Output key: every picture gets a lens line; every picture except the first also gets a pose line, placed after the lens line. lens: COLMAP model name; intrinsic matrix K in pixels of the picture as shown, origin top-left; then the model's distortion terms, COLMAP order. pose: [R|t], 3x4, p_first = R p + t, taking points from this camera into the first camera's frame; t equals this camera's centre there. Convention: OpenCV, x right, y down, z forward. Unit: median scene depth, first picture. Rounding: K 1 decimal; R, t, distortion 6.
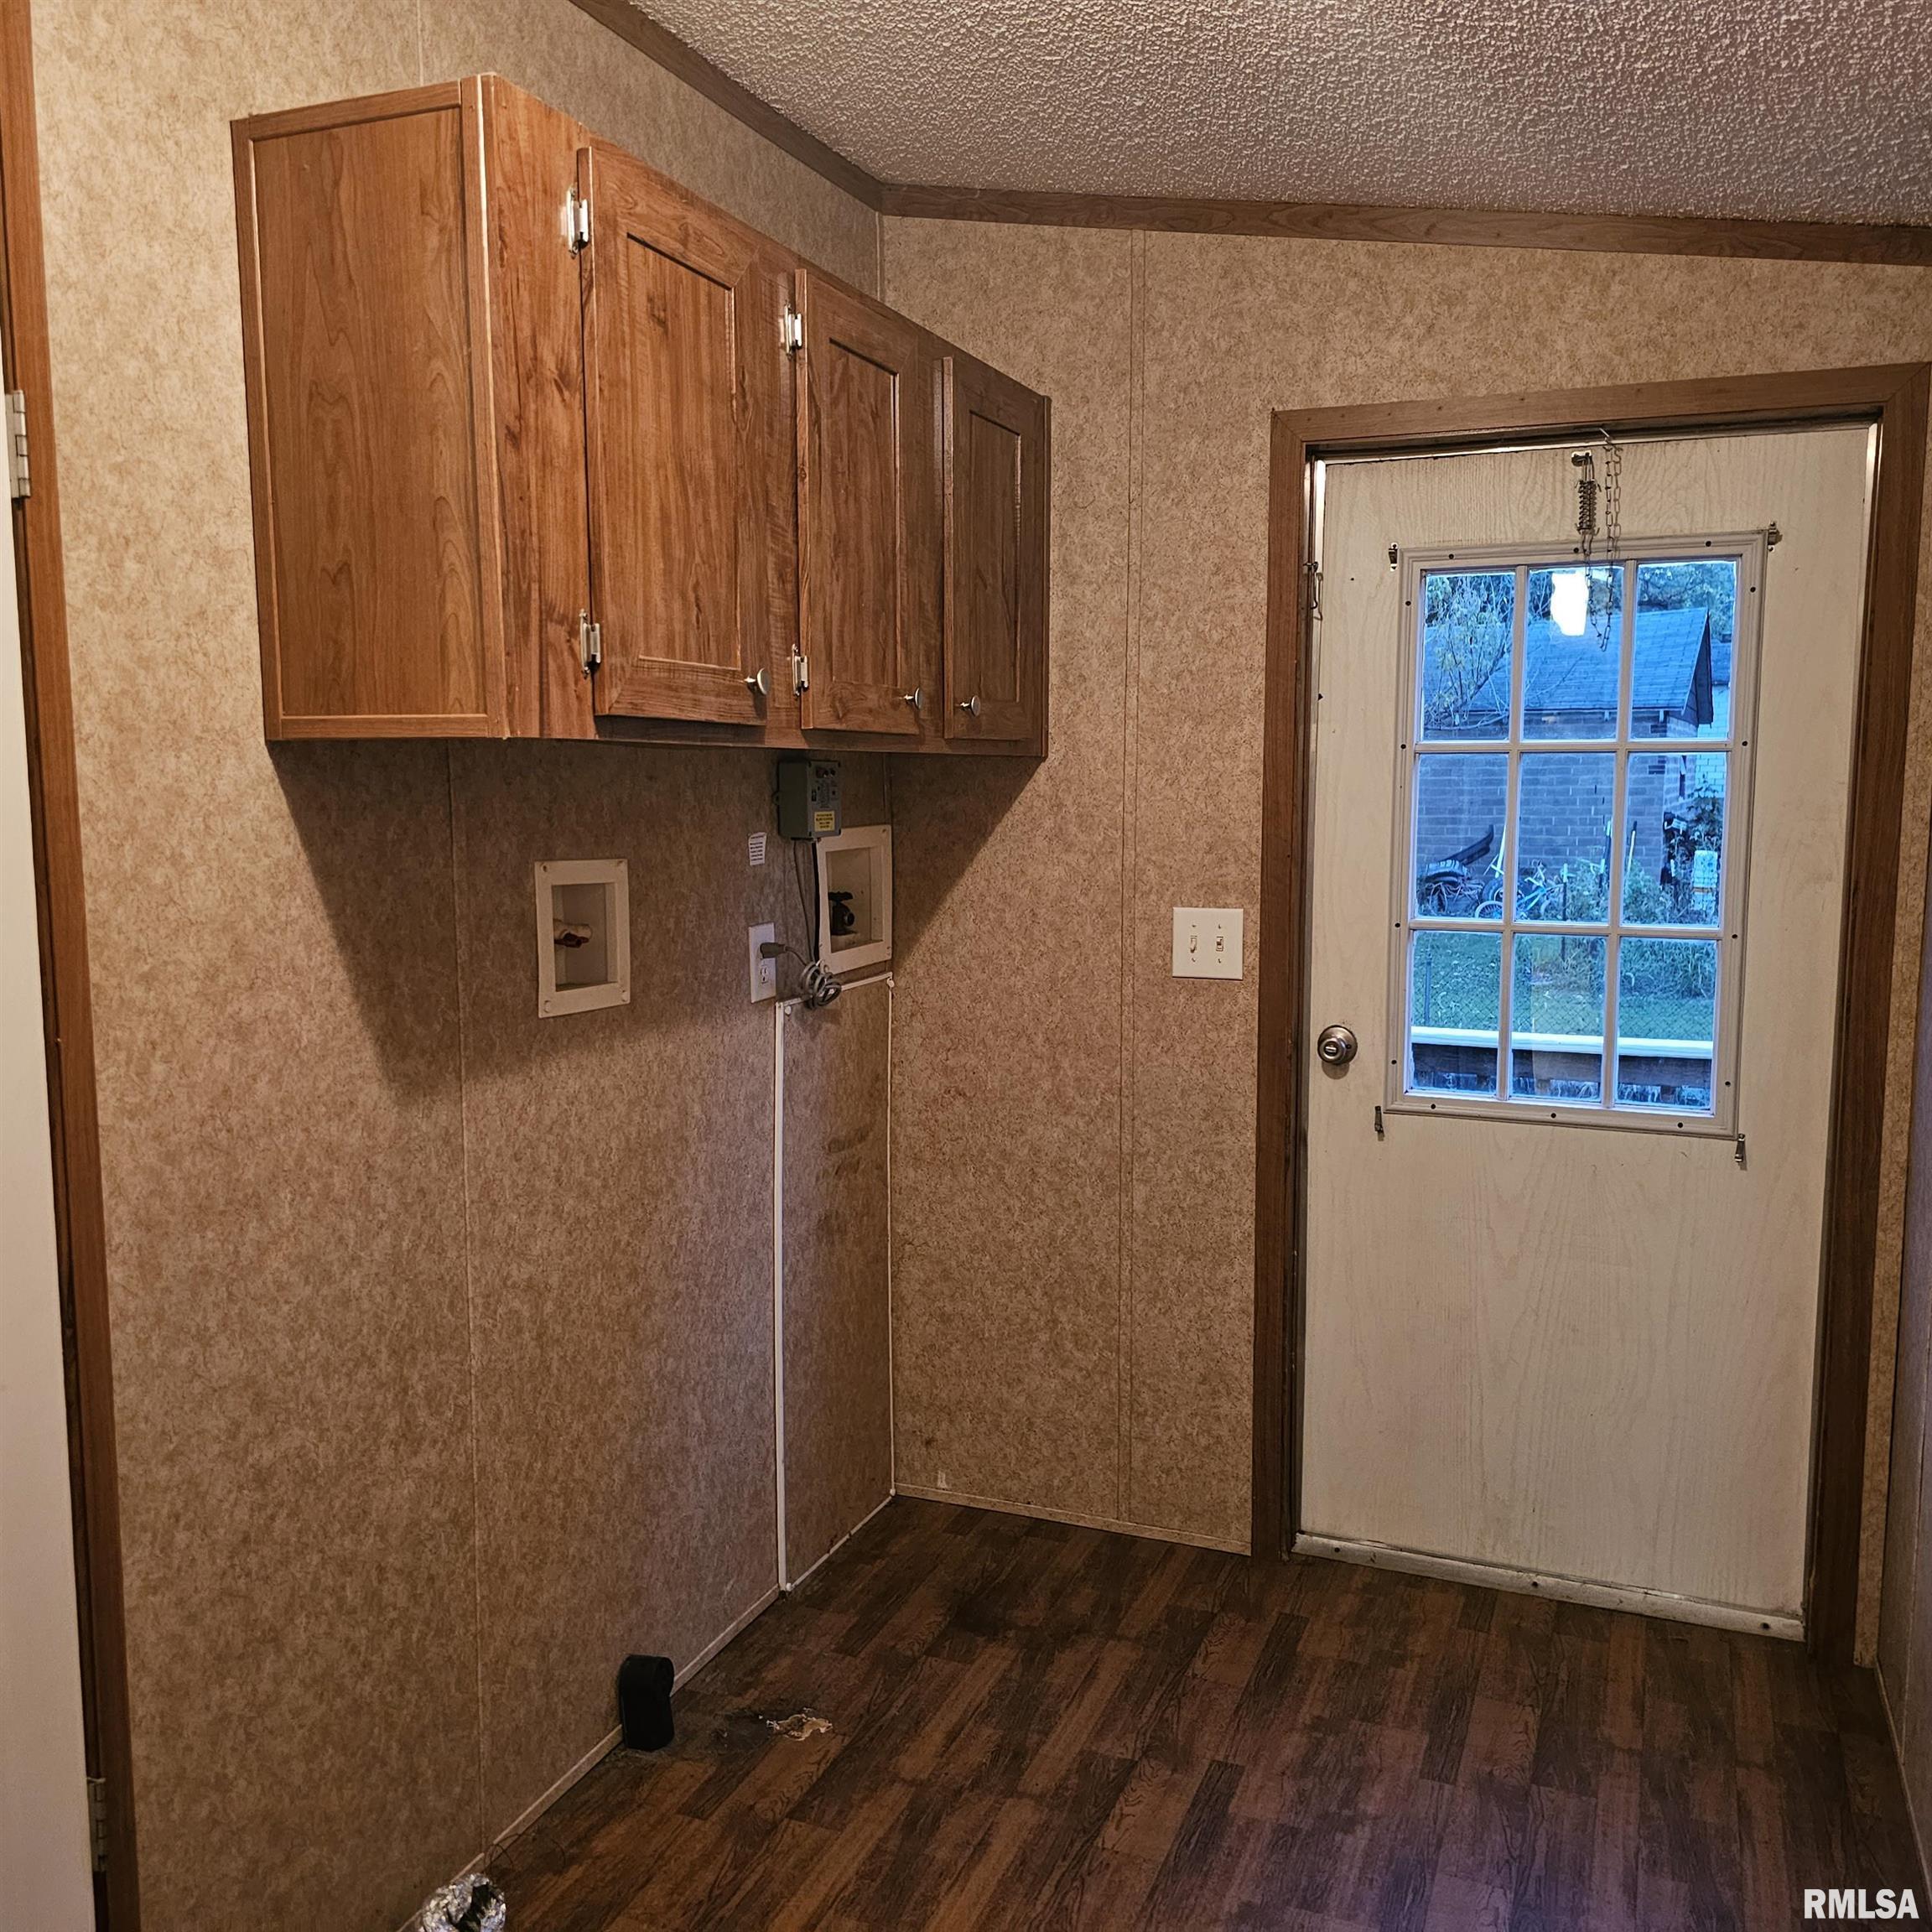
lens RADIAL K [[1727.6, 0, 967.6], [0, 1727.6, 963.2], [0, 0, 1]] dist [0.102917, -0.096866]
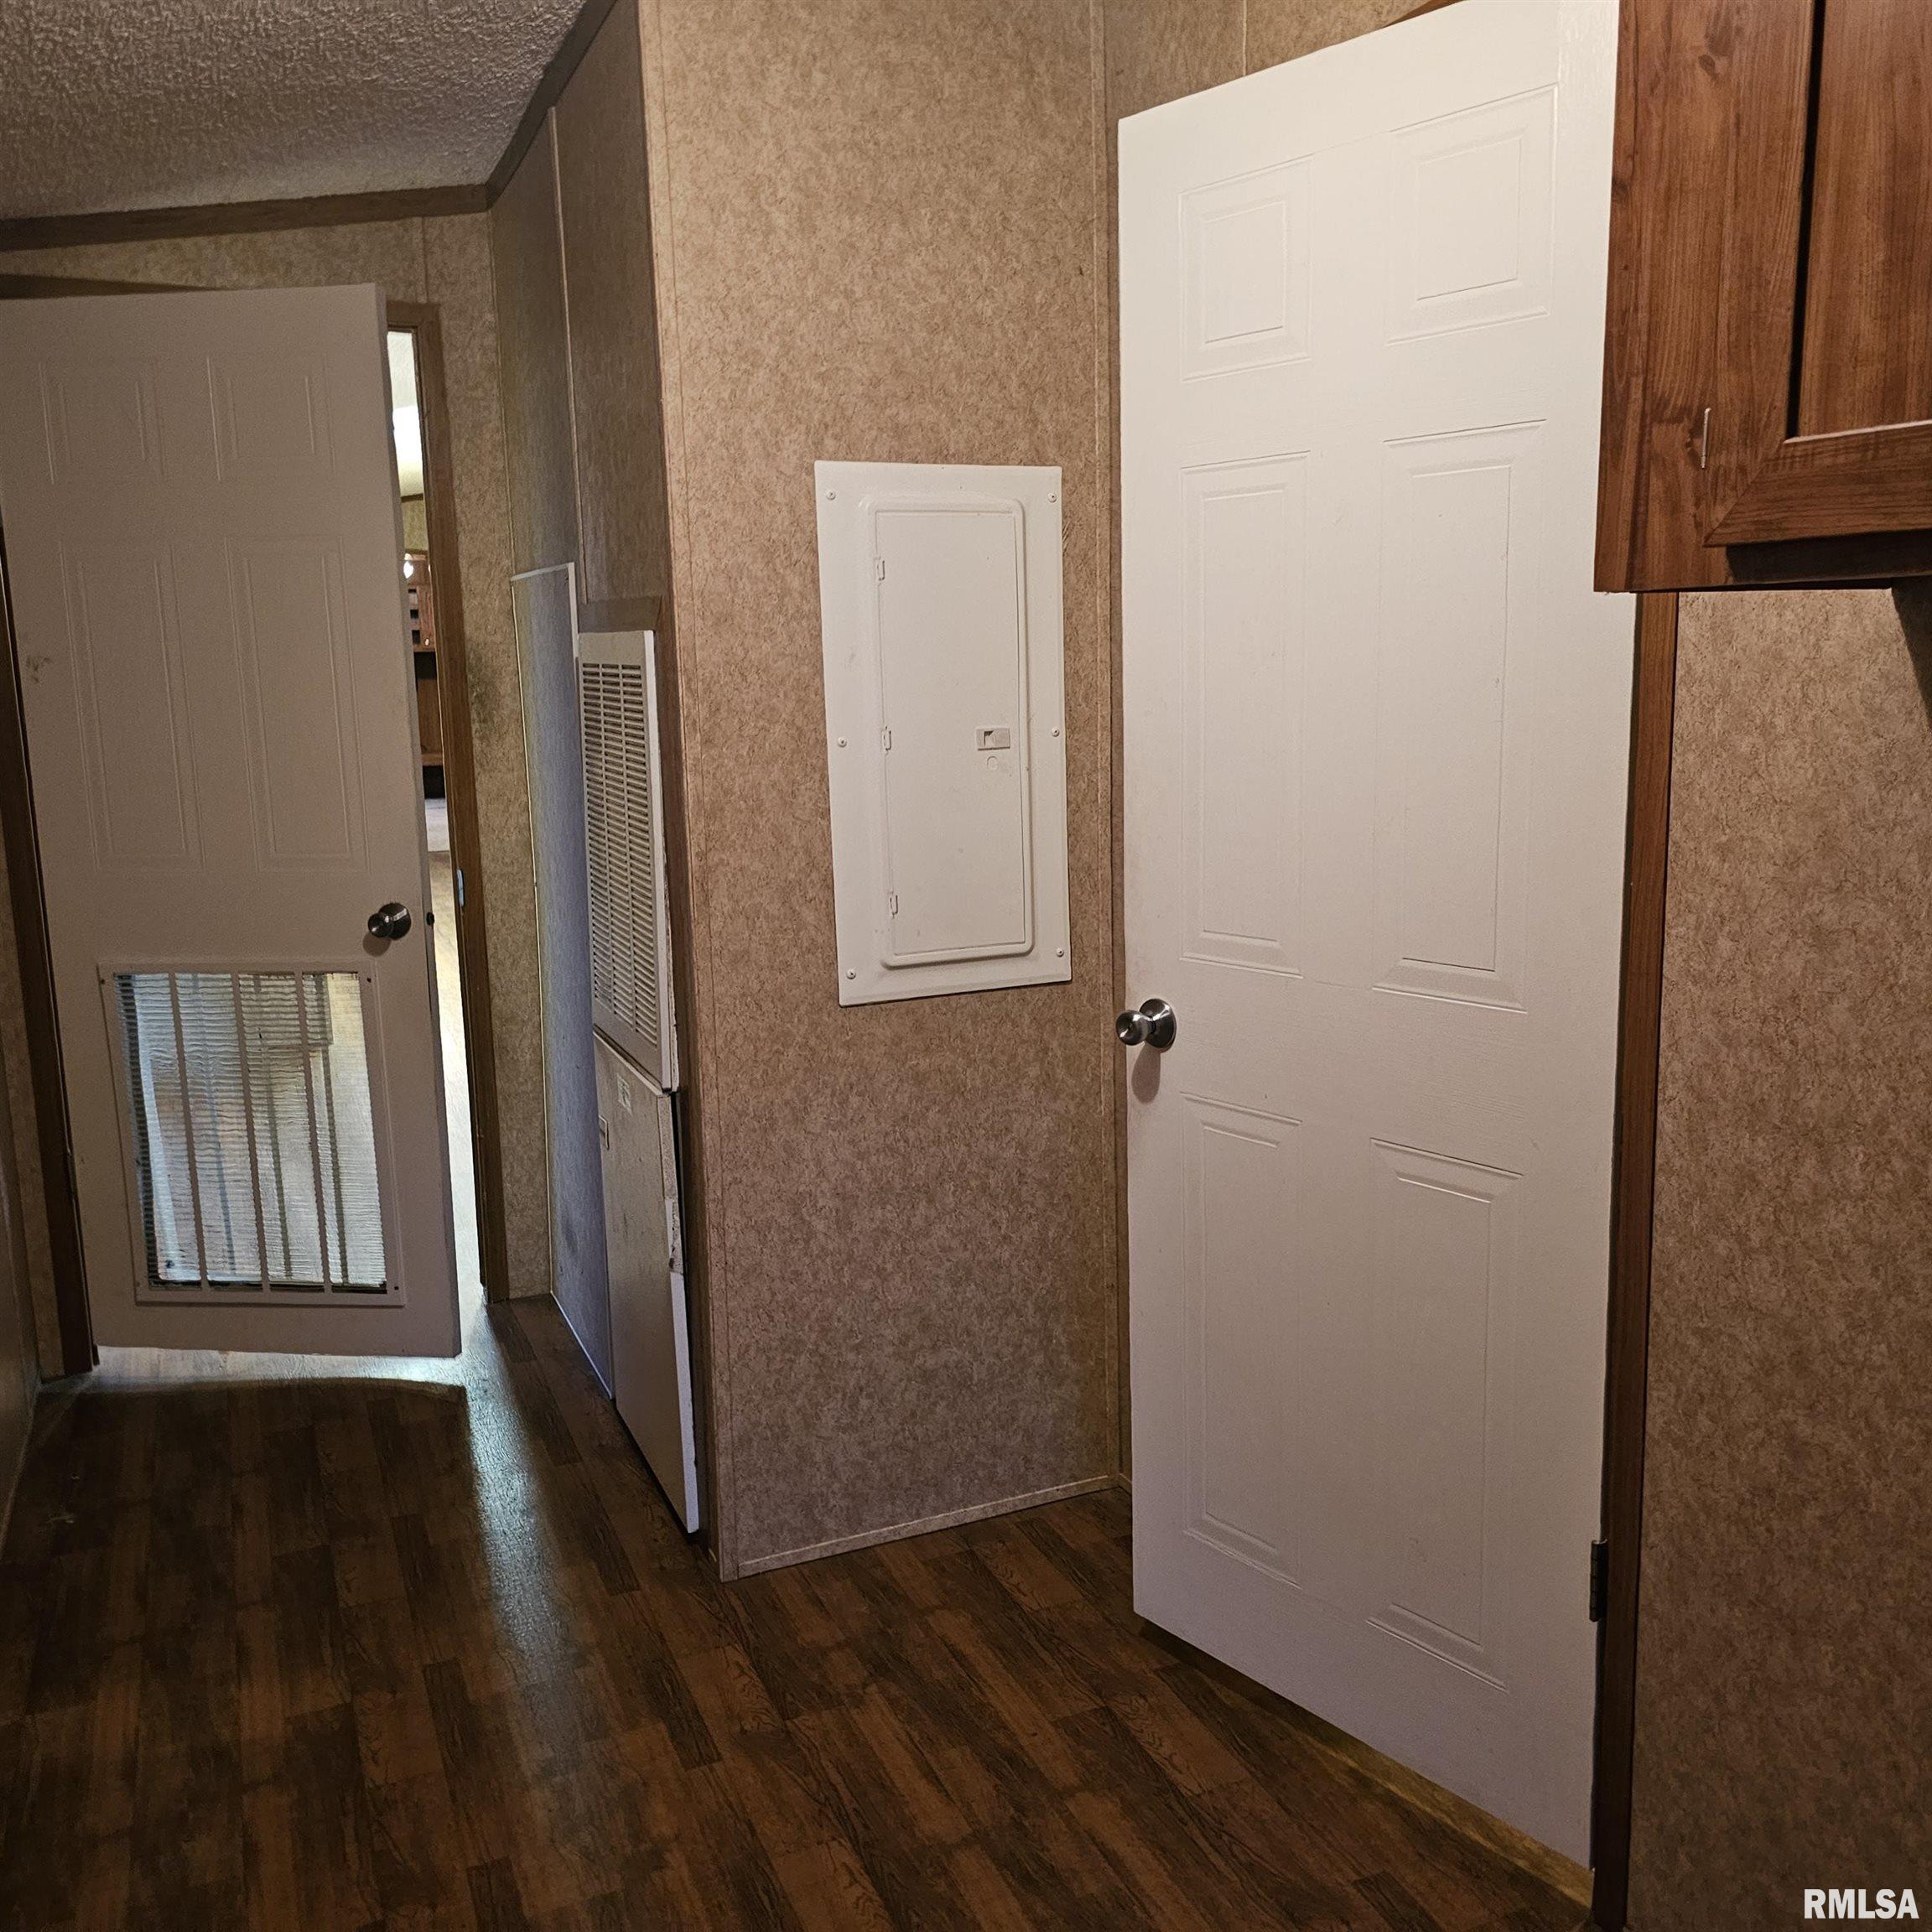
lens RADIAL K [[1727.6, 0, 970.7], [0, 1727.6, 965.5], [0, 0, 1]] dist [0.102917, -0.096866]
pose [[-0.692143, 0.145240, -0.706996, 0.503269], [-0.058287, 0.965097, 0.255325, -0.149002], [0.719403, 0.217931, -0.659519, 1.322267]]
